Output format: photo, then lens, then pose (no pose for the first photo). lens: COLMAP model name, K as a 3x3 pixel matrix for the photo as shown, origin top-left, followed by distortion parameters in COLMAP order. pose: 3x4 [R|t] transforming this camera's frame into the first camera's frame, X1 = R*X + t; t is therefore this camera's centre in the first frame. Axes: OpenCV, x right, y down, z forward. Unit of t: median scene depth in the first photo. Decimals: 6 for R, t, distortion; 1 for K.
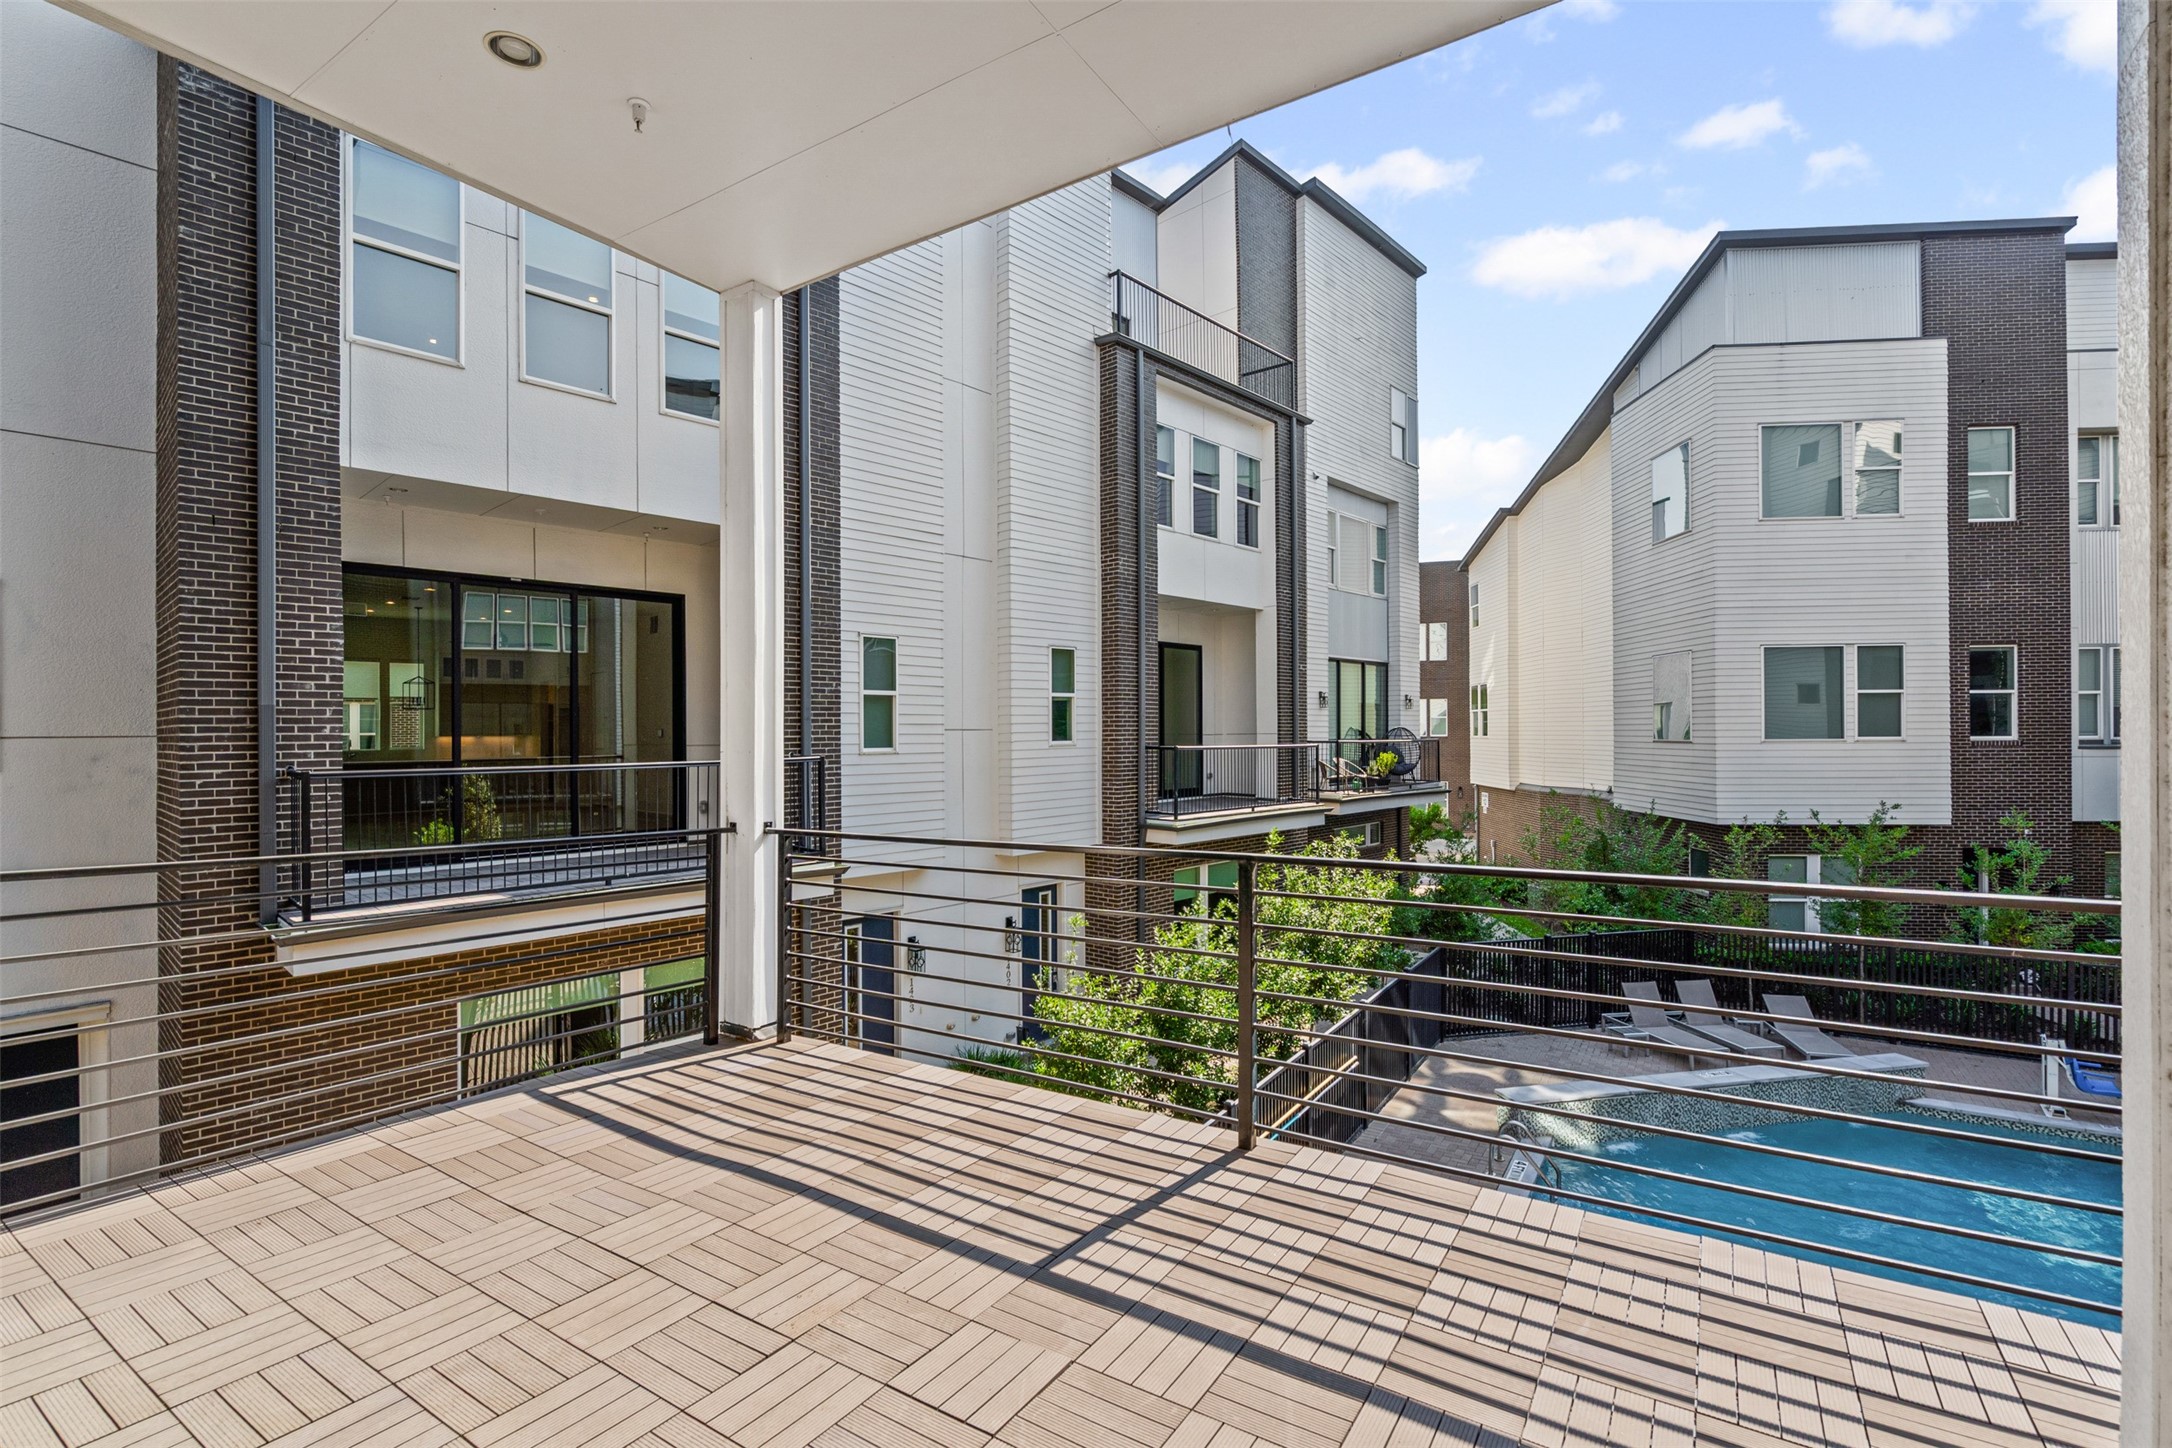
lens RADIAL K [[979.9, 0, 1084.0], [0, 979.9, 742.3], [0, 0, 1]] dist [-0.002264, -0.000163]
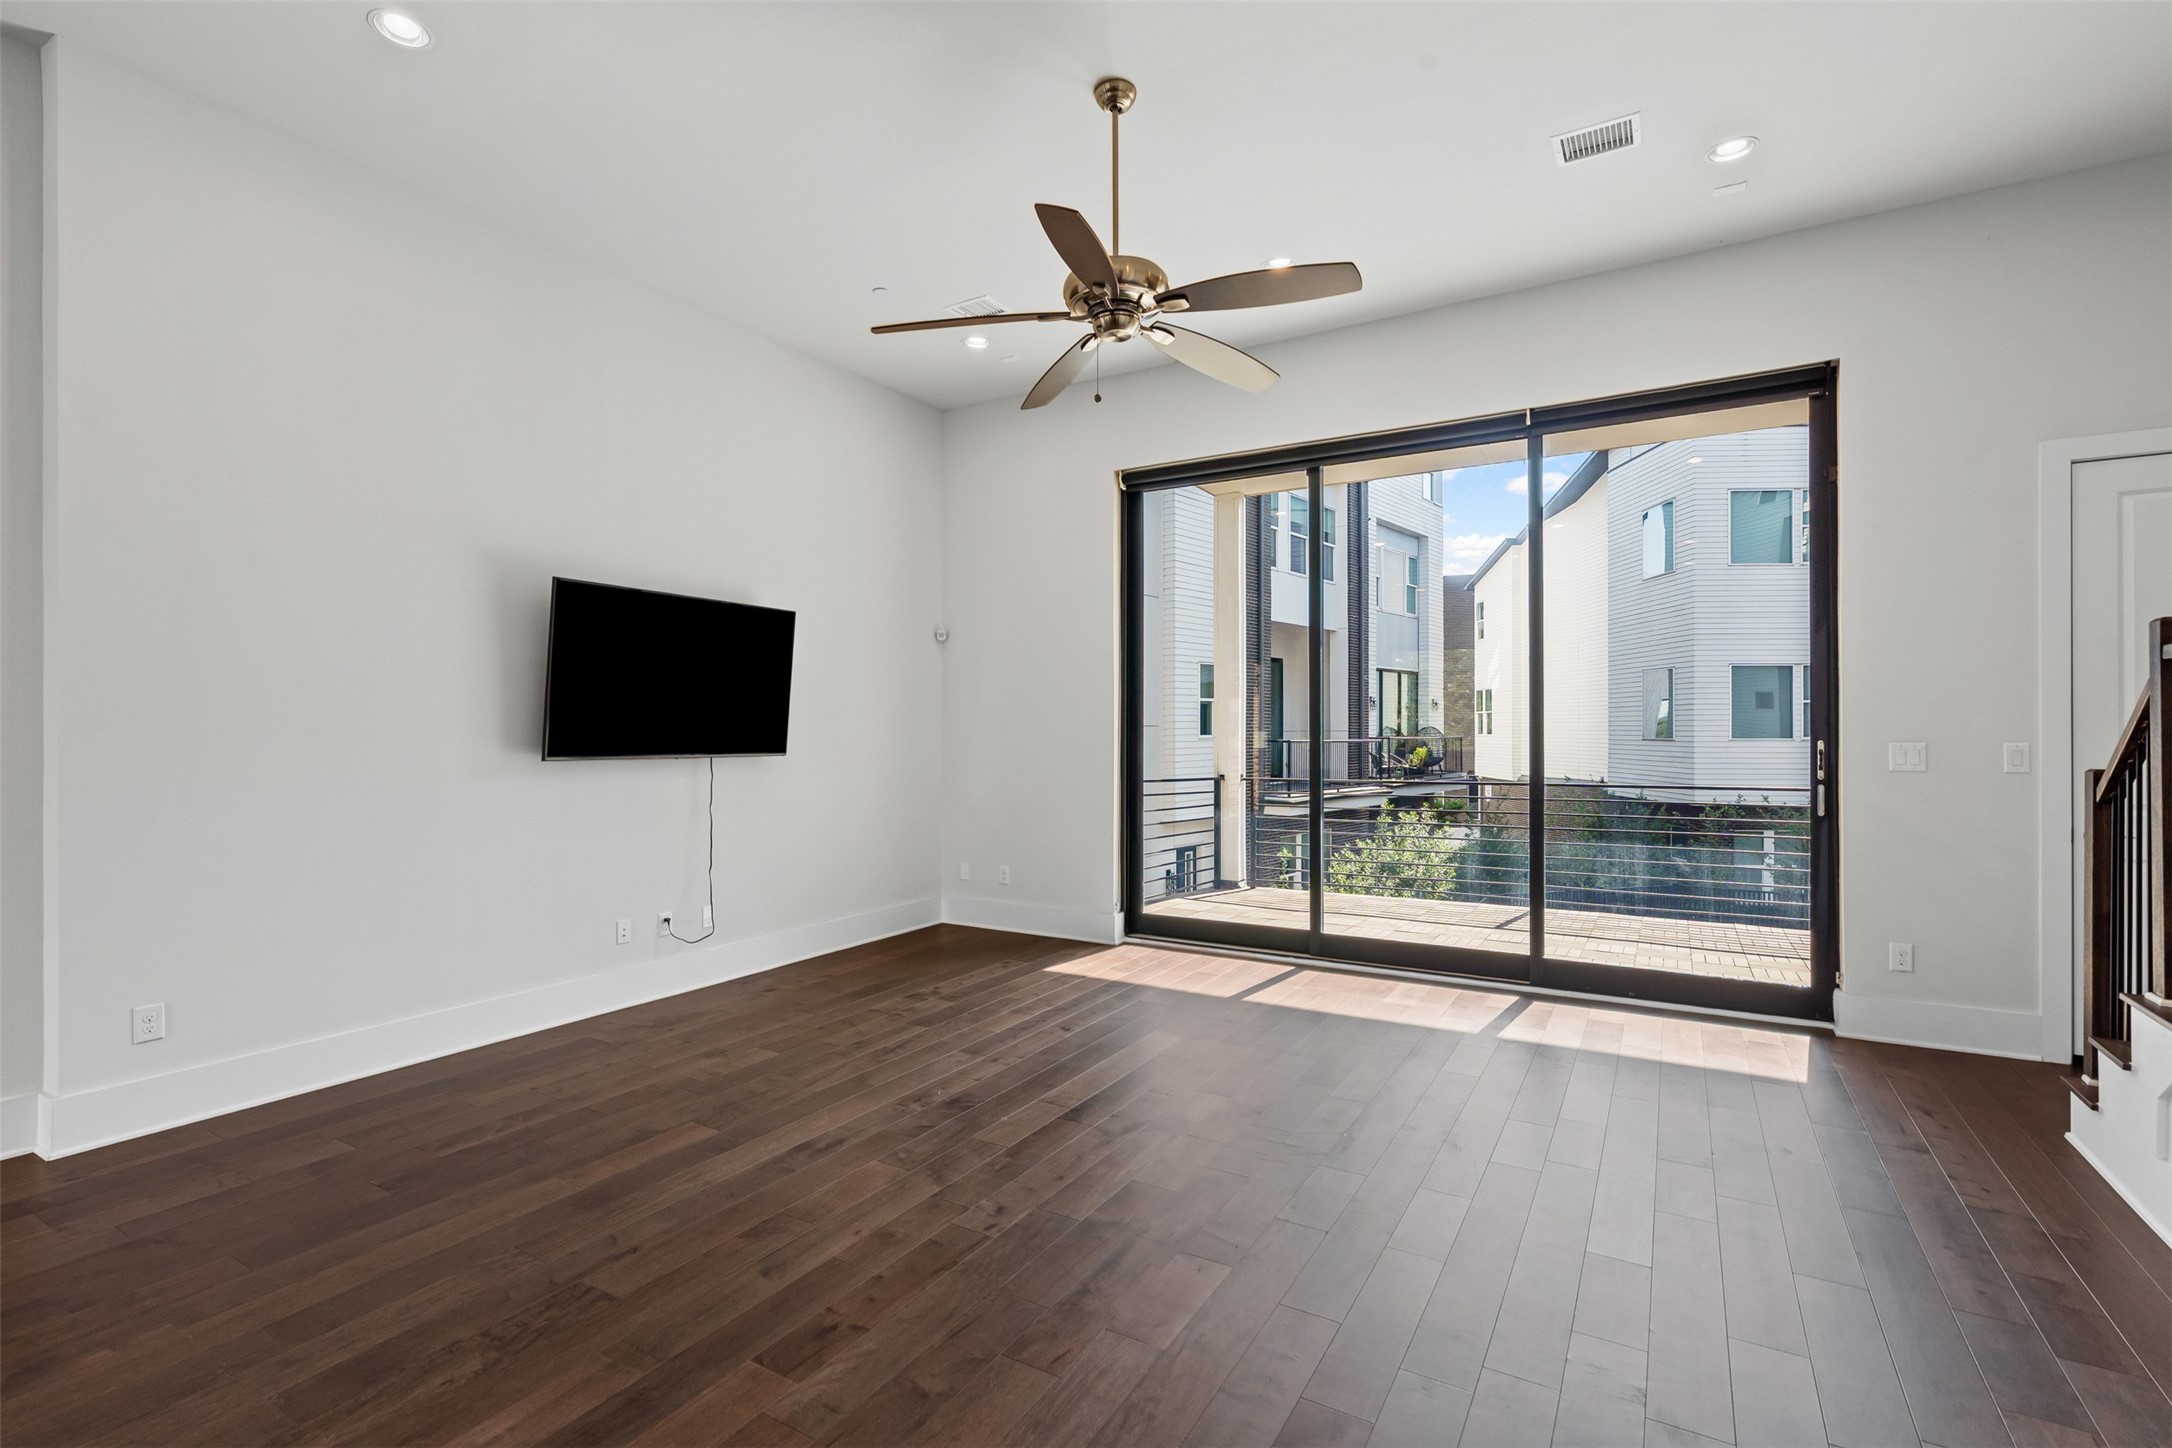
lens RADIAL K [[979.9, 0, 1084.0], [0, 979.9, 742.3], [0, 0, 1]] dist [-0.002264, -0.000163]
pose [[0.999452, 0.007751, 0.032168, -0.174442], [-0.007886, 0.999961, 0.004082, 0.003215], [-0.032135, -0.004334, 0.999474, -0.228552]]
